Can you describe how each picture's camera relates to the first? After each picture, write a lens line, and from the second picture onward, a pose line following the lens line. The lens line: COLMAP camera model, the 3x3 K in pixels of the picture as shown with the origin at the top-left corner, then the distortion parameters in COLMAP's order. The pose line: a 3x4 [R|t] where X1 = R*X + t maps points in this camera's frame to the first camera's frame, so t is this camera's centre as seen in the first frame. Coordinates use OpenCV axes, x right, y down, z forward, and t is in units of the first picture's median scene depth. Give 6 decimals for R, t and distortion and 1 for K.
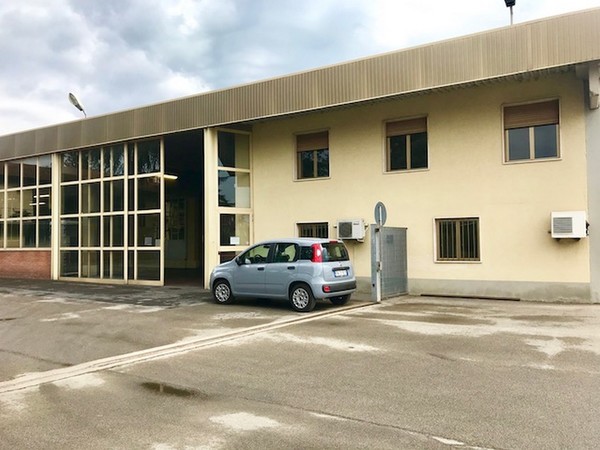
lens RADIAL K [[496.9, 0, 300.0], [0, 496.9, 225.0], [0, 0, 1]] dist [-0.006360, -0.006025]
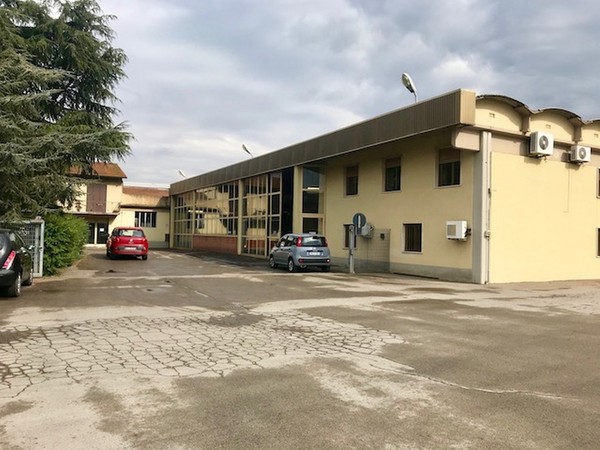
lens RADIAL K [[491.0, 0, 300.0], [0, 491.0, 225.0], [0, 0, 1]] dist [0.393815, -0.001260]
pose [[0.865971, 0.017931, -0.499773, 0.681120], [-0.009710, 0.999771, 0.019045, -0.031294], [0.500000, -0.011640, 0.865947, -0.441049]]
